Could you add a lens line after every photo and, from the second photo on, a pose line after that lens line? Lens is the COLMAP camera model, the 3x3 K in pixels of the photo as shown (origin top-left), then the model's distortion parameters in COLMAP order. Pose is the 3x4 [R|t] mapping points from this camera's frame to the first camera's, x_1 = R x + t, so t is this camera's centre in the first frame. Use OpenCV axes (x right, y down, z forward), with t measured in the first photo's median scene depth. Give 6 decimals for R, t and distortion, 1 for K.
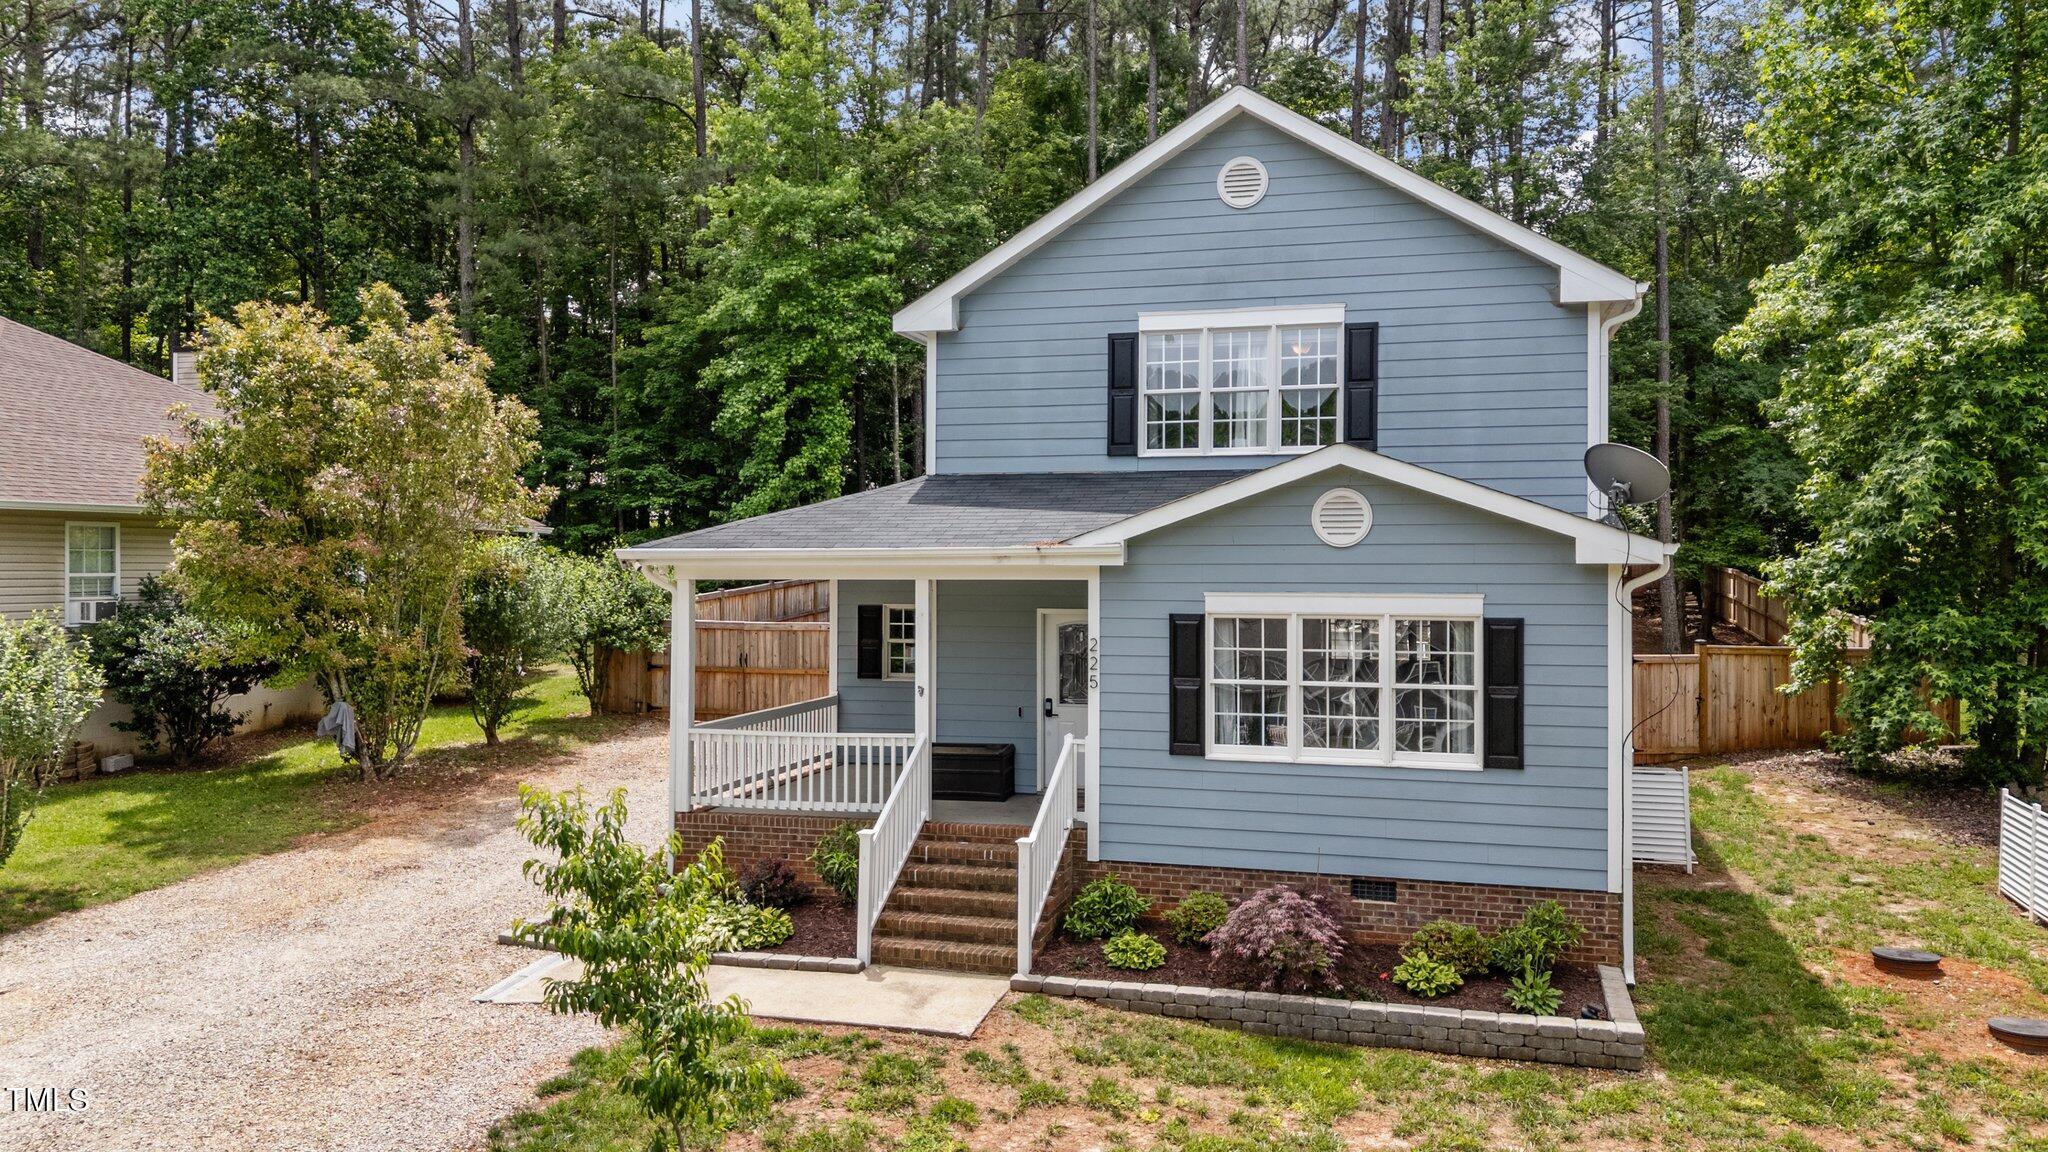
lens RADIAL K [[1507.4, 0, 1014.3], [0, 1507.4, 573.6], [0, 0, 1]] dist [0.046924, -0.008402]
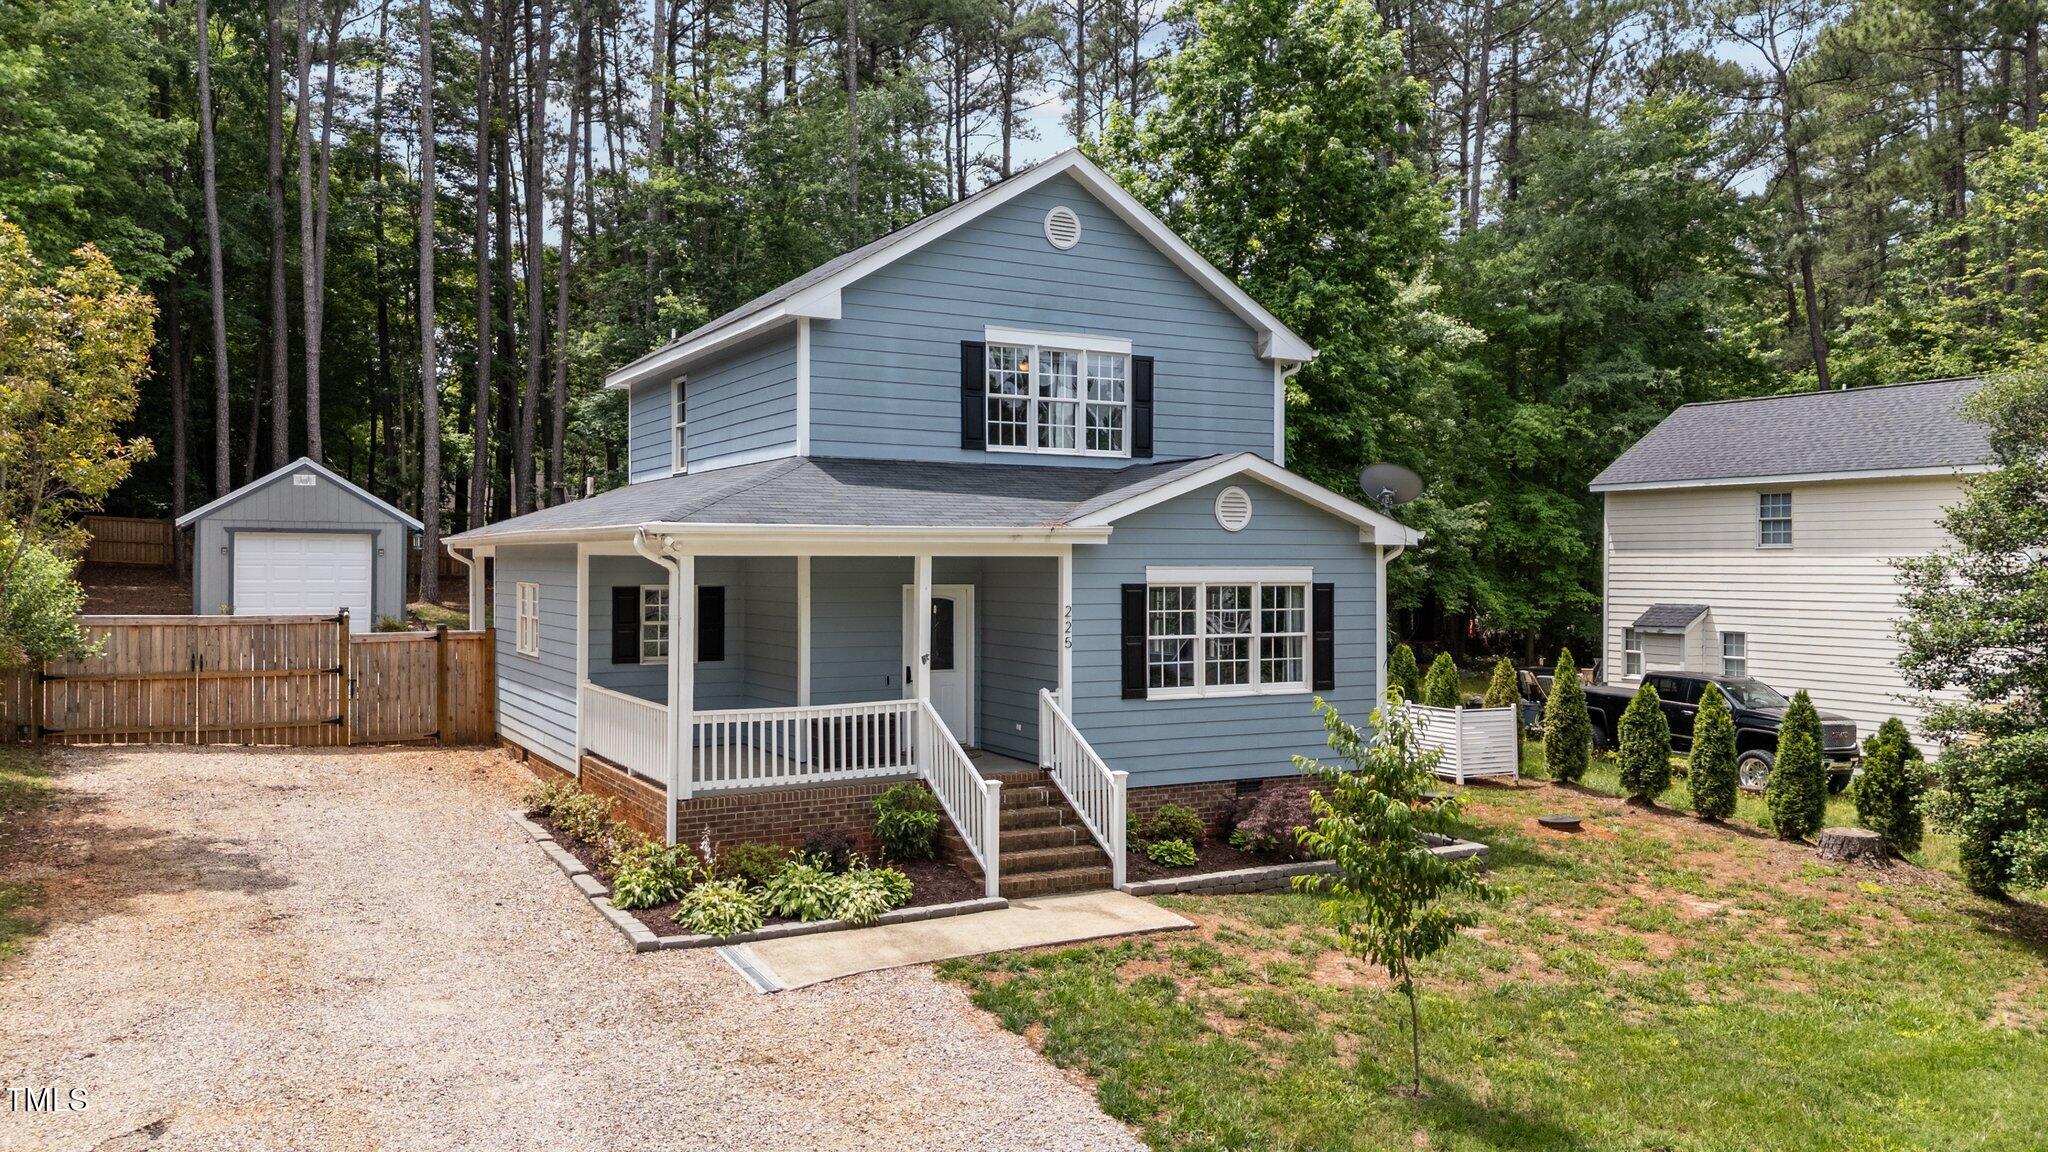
lens RADIAL K [[1507.4, 0, 1010.9], [0, 1507.4, 578.1], [0, 0, 1]] dist [0.046924, -0.008402]
pose [[0.709140, -0.006868, 0.705034, -0.782083], [0.003126, 0.999973, 0.006597, 0.012894], [-0.705061, -0.002474, 0.709143, 0.188881]]
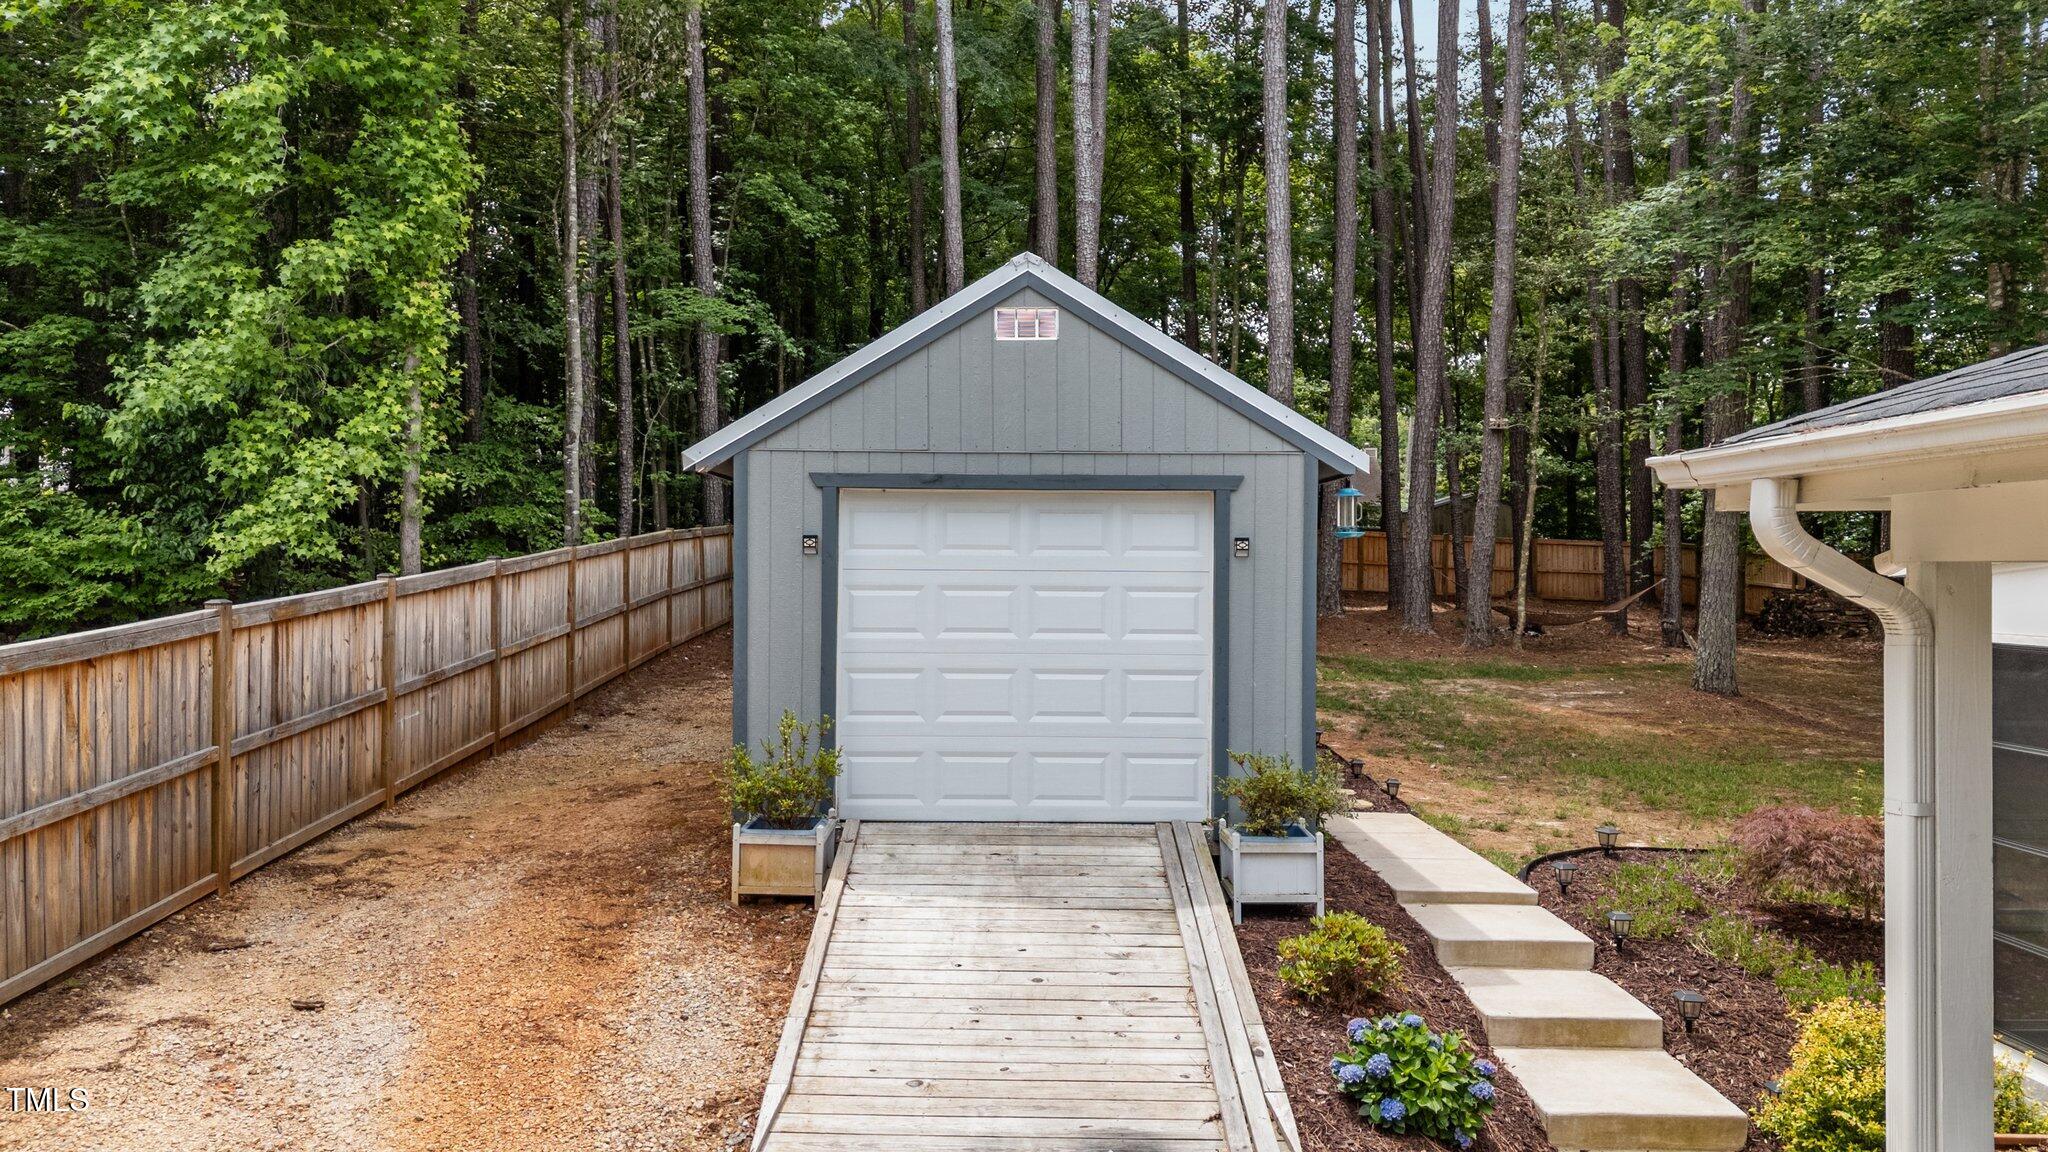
lens RADIAL K [[1507.4, 0, 1018.2], [0, 1507.4, 567.3], [0, 0, 1]] dist [0.046924, -0.008402]
pose [[0.955381, 0.005094, 0.295332, -0.242514], [-0.004151, 0.999984, -0.003820, 0.001029], [-0.295347, 0.002424, 0.955387, 1.594580]]
